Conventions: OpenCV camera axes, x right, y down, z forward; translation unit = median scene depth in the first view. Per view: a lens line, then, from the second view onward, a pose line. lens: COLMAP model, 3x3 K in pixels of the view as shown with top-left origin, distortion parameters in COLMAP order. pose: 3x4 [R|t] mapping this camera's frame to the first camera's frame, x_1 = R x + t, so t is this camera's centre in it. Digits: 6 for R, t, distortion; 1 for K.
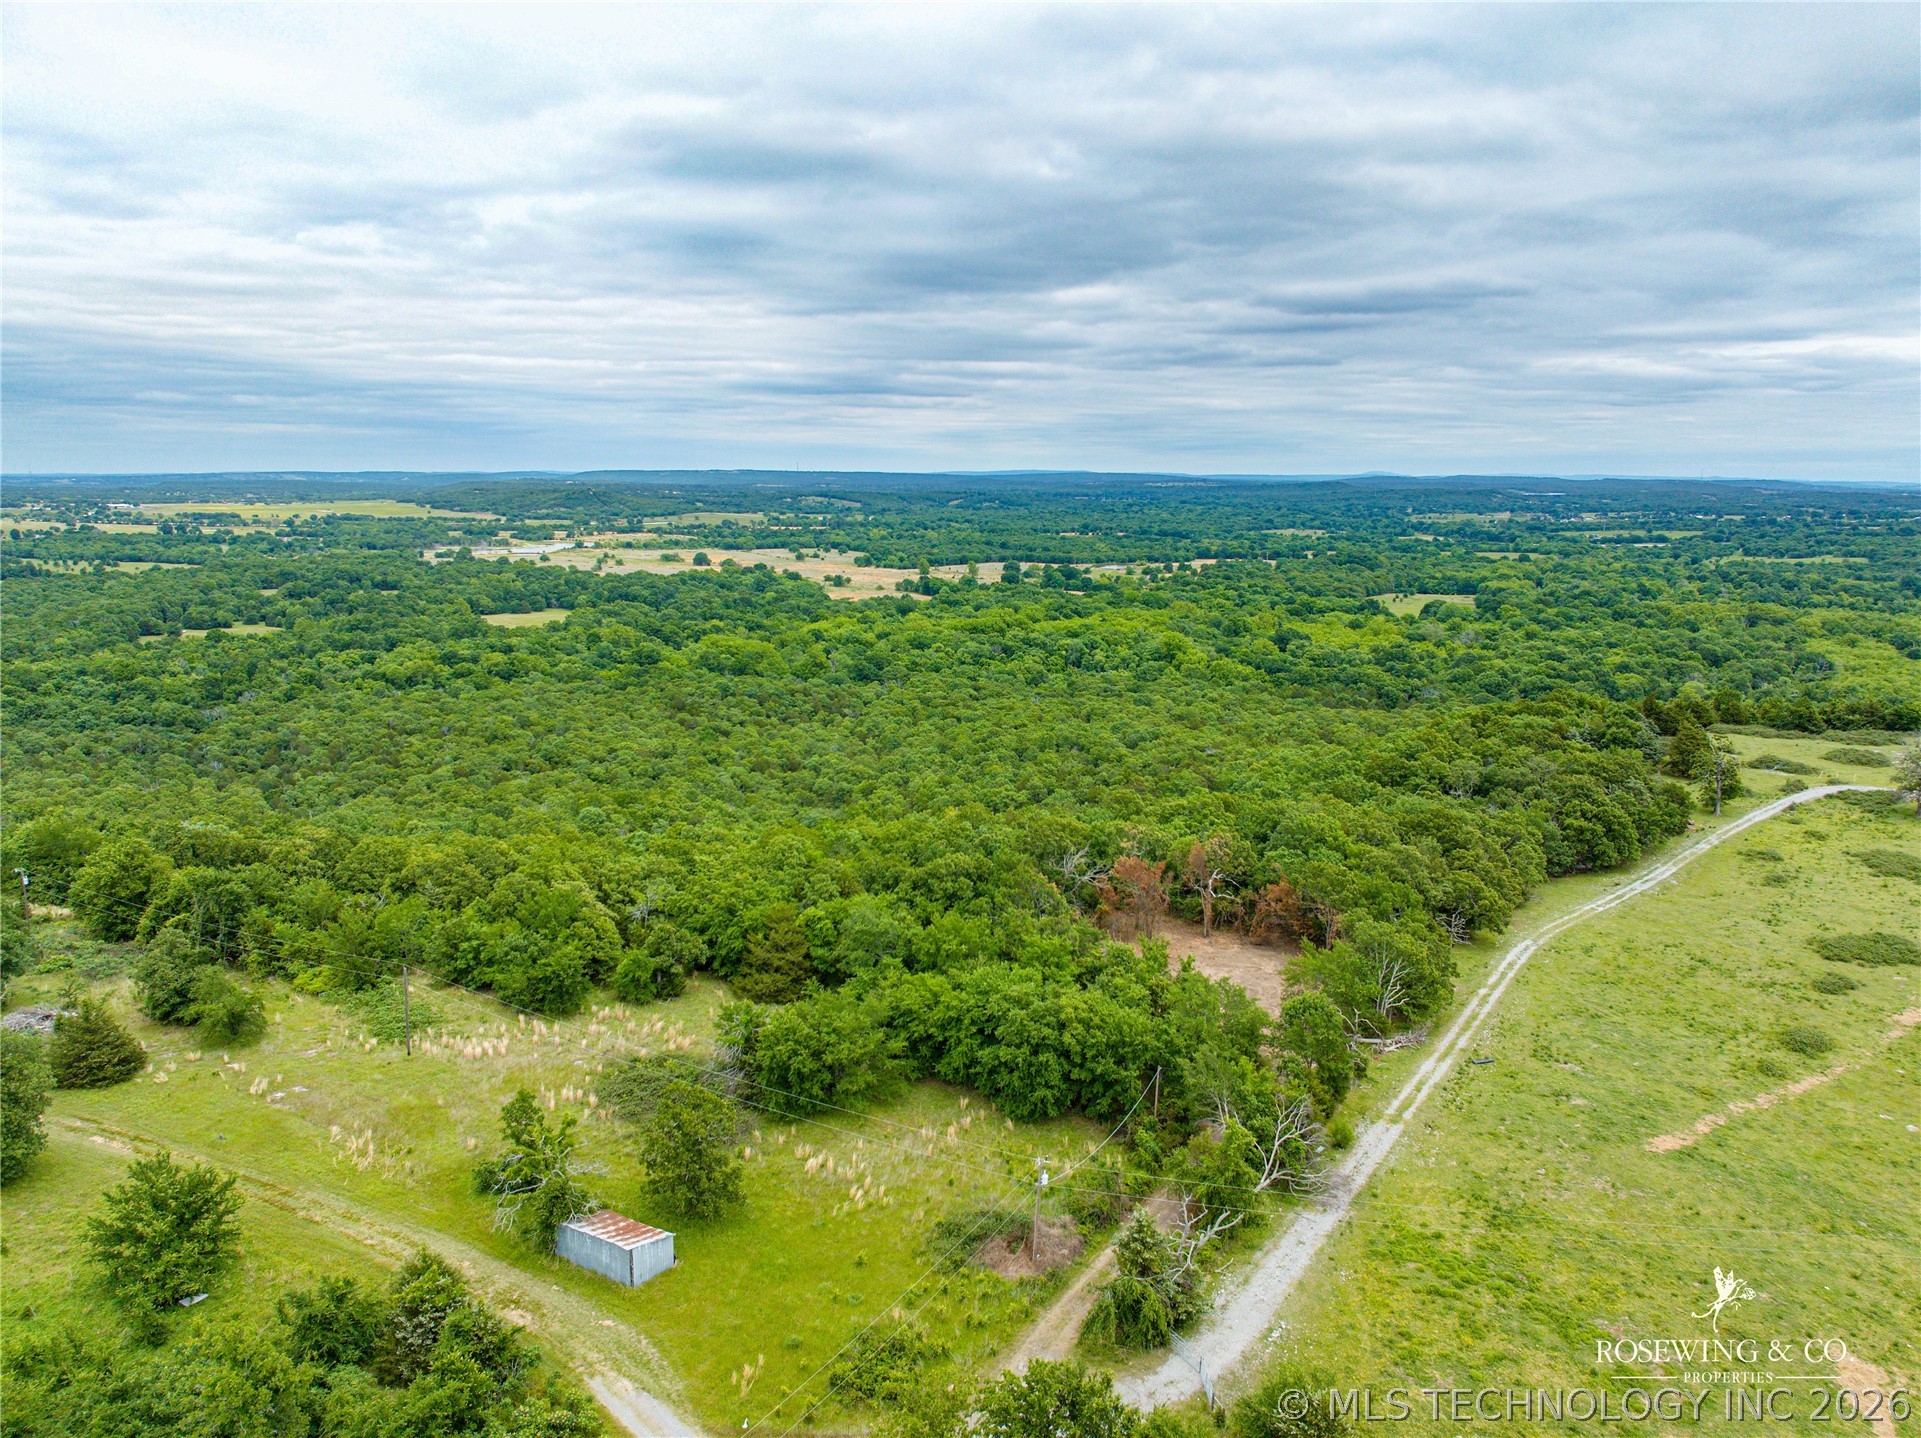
lens RADIAL K [[1347.5, 0, 966.8], [0, 1347.5, 726.7], [0, 0, 1]] dist [-0.032899, -0.006273]
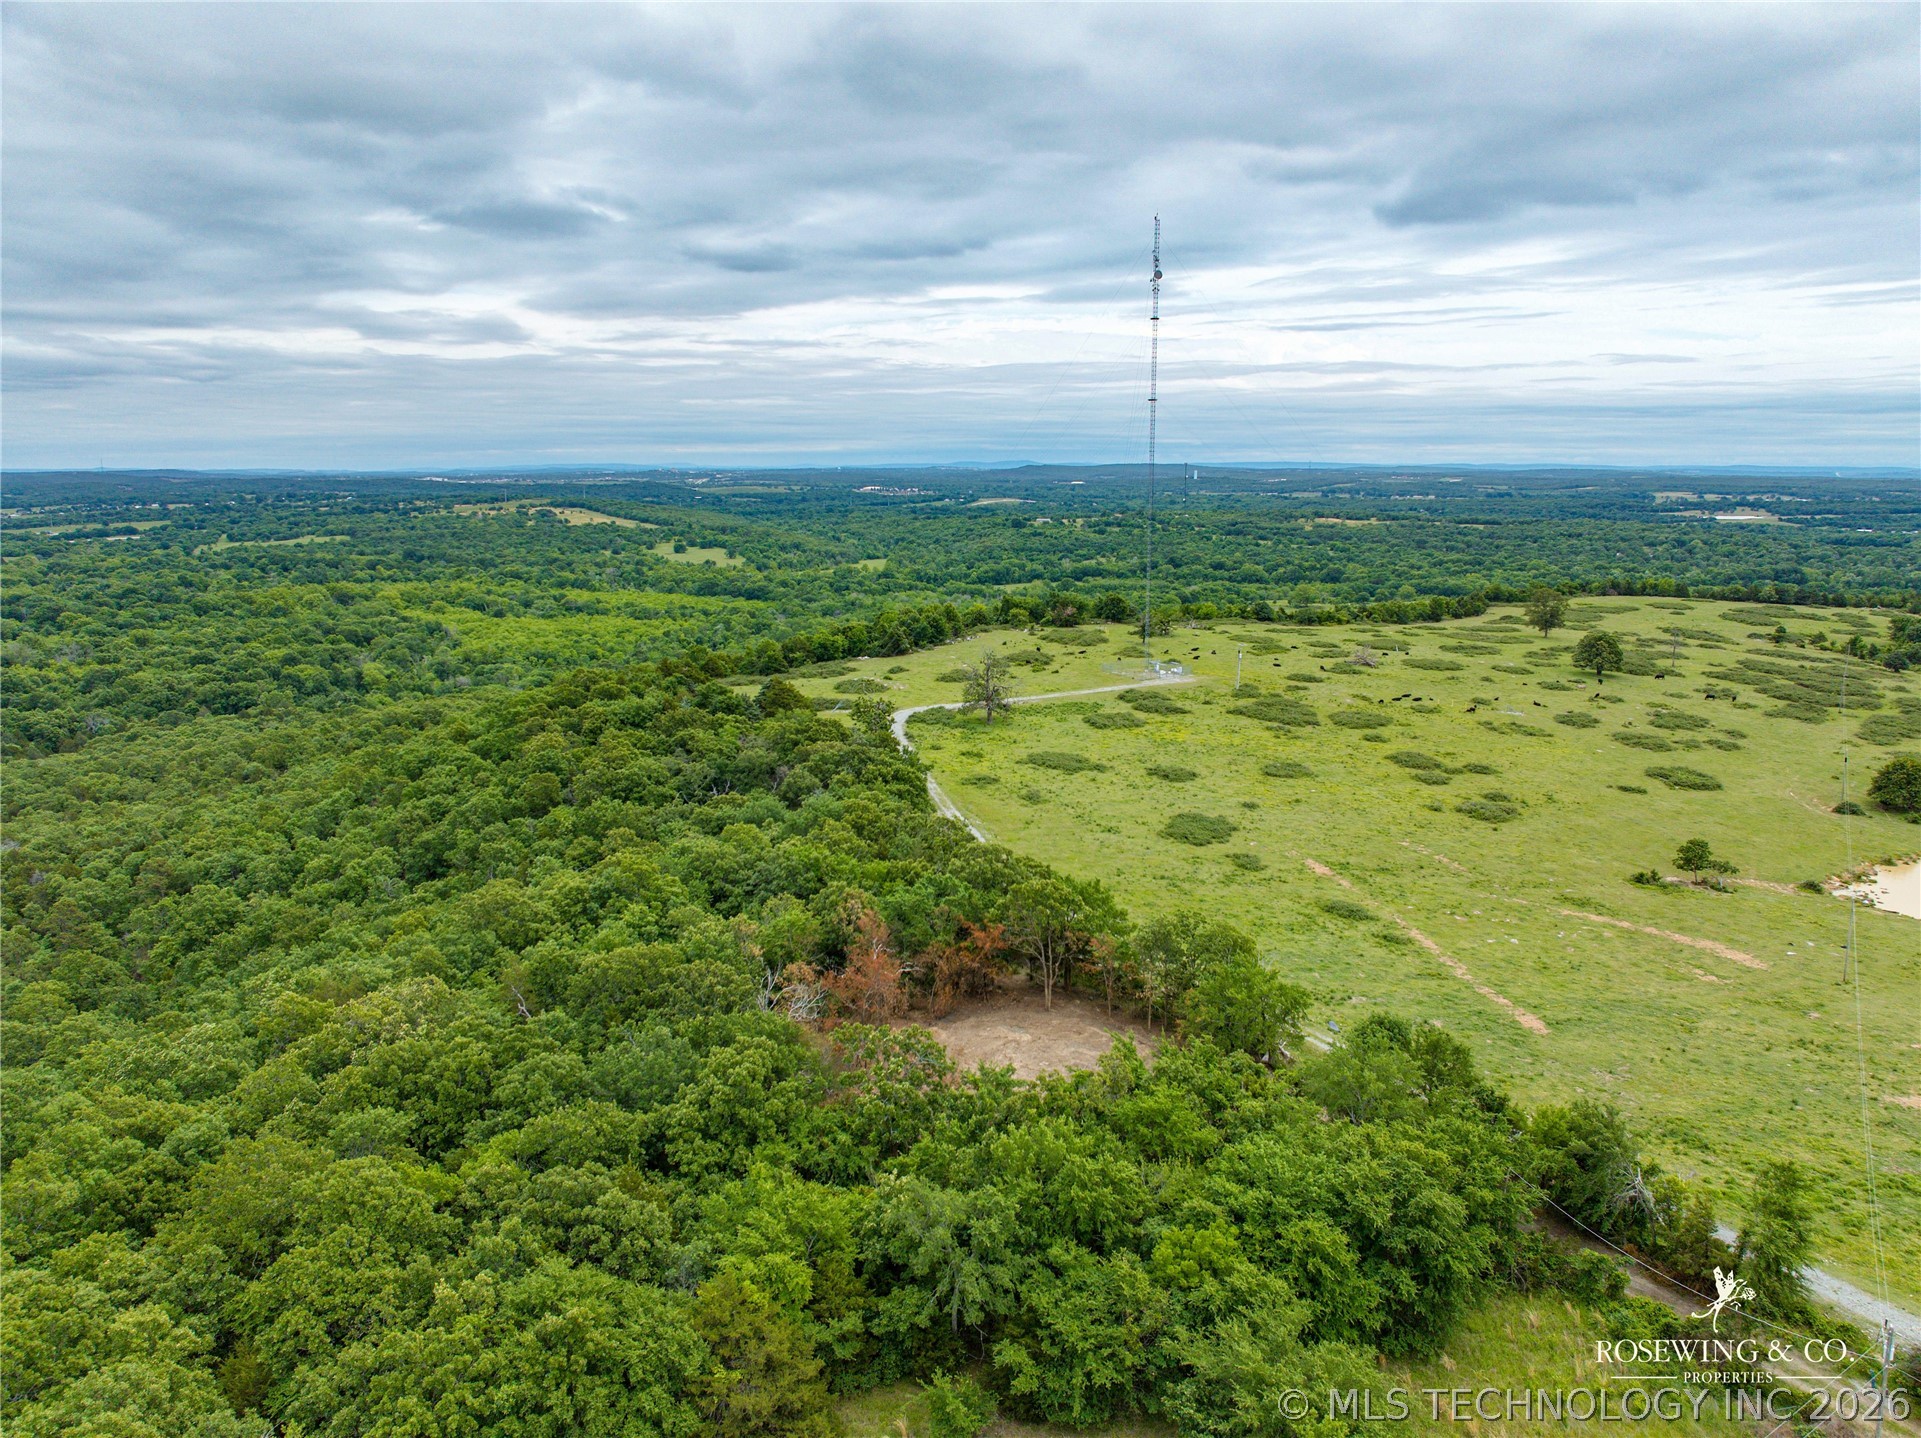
lens RADIAL K [[1347.5, 0, 966.8], [0, 1347.5, 726.7], [0, 0, 1]] dist [-0.032899, -0.006273]
pose [[0.472367, -0.175615, 0.863730, -0.083205], [0.169489, 0.979759, 0.106514, -0.015670], [-0.864953, 0.096080, 0.492571, 0.125427]]
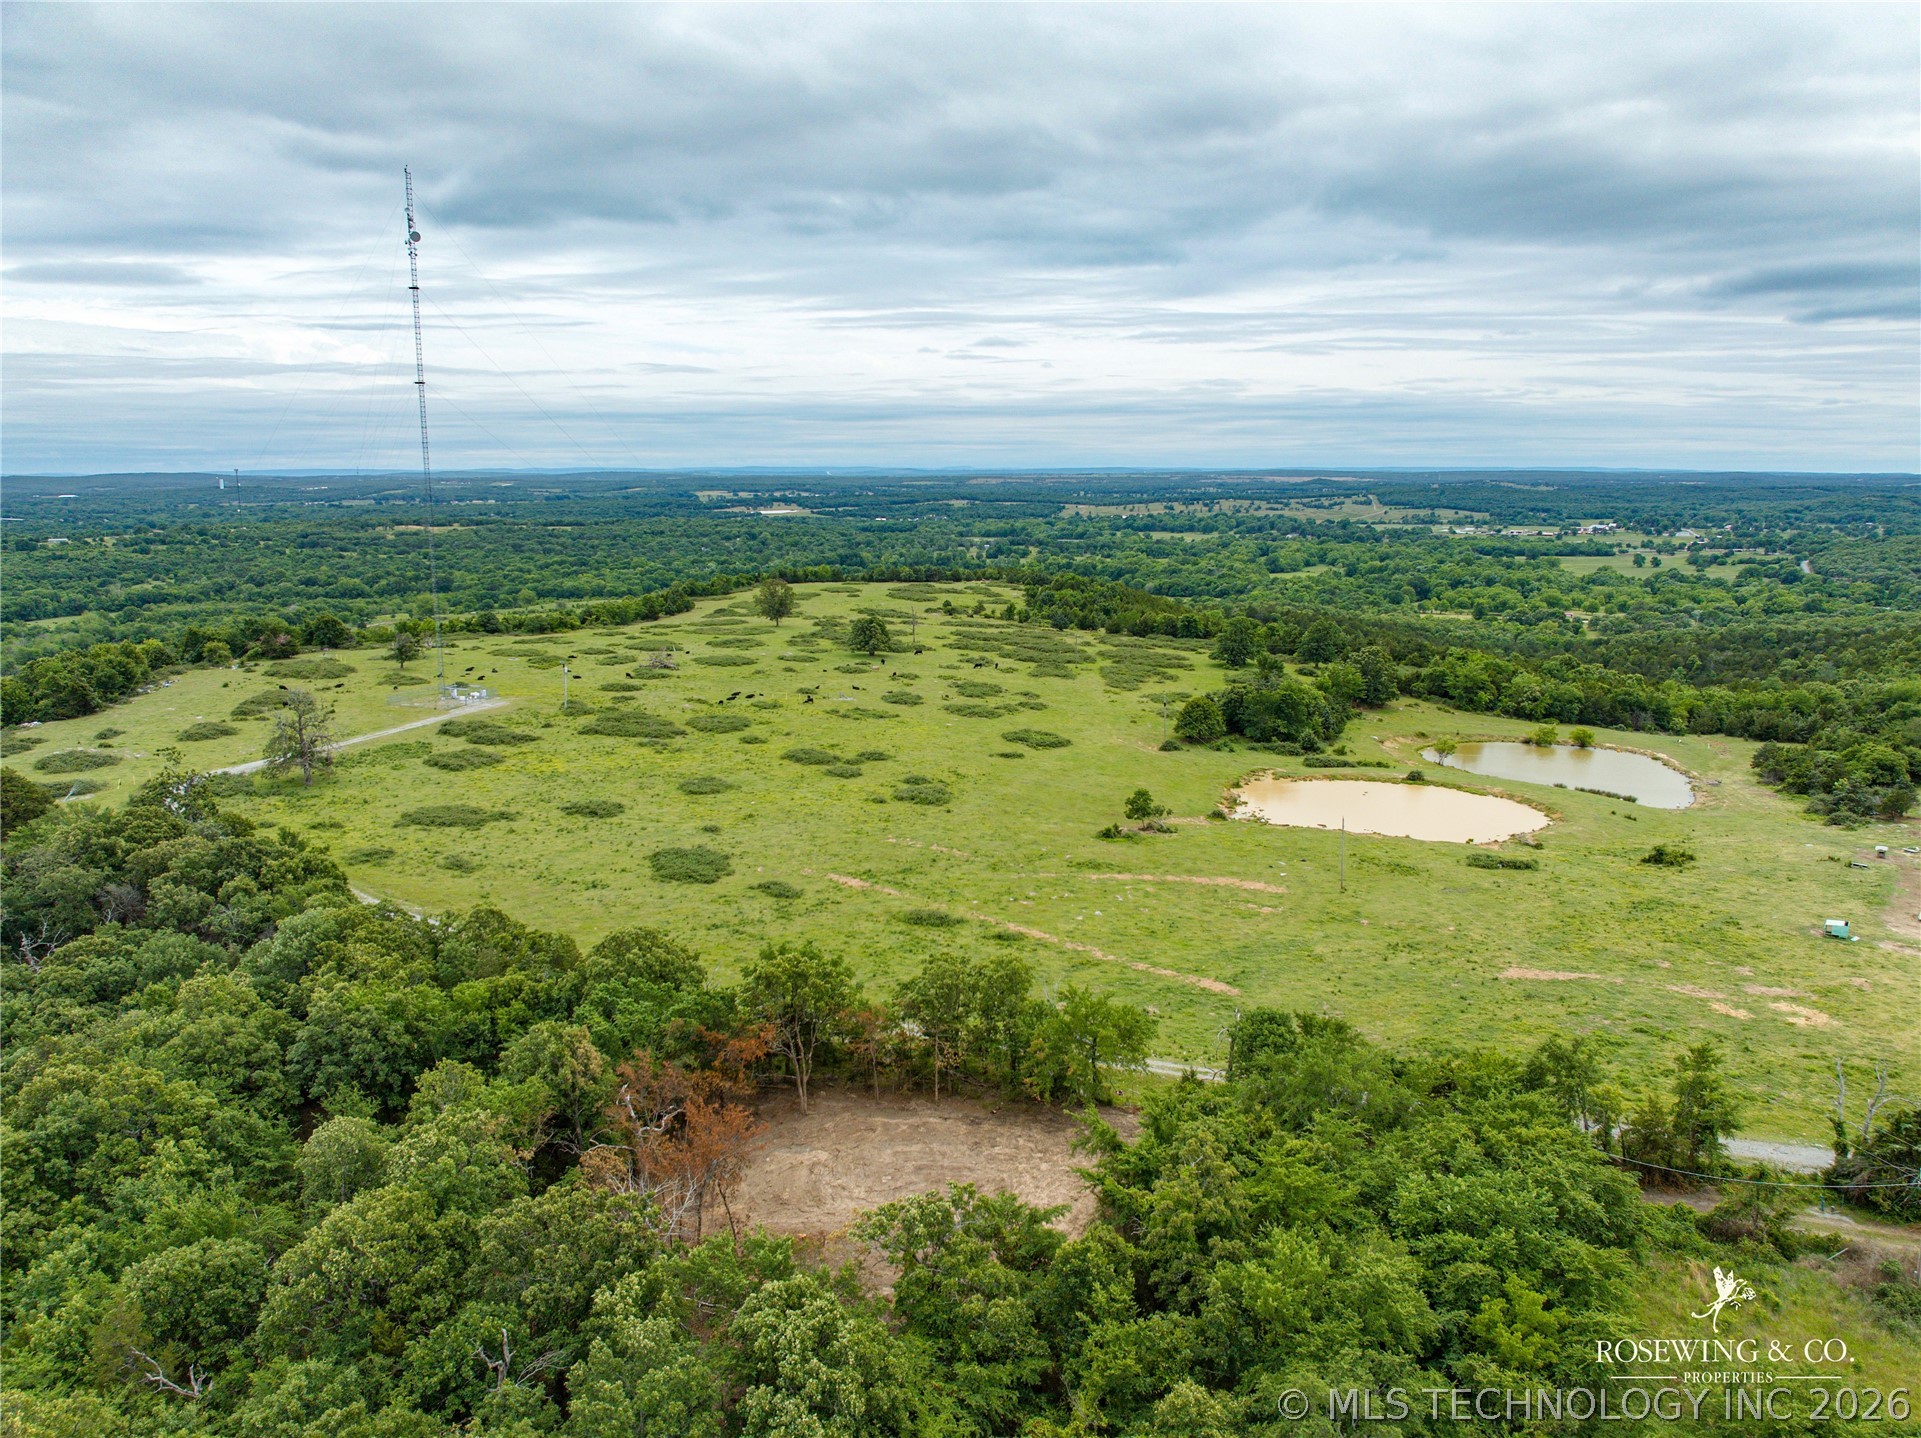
lens RADIAL K [[1354.9, 0, 964.6], [0, 1354.9, 682.6], [0, 0, 1]] dist [-0.029832, -0.008491]
pose [[-0.182994, -0.160432, 0.969935, -0.067913], [0.188873, 0.962480, 0.194833, -0.025907], [-0.964801, 0.218848, -0.145827, 0.193798]]
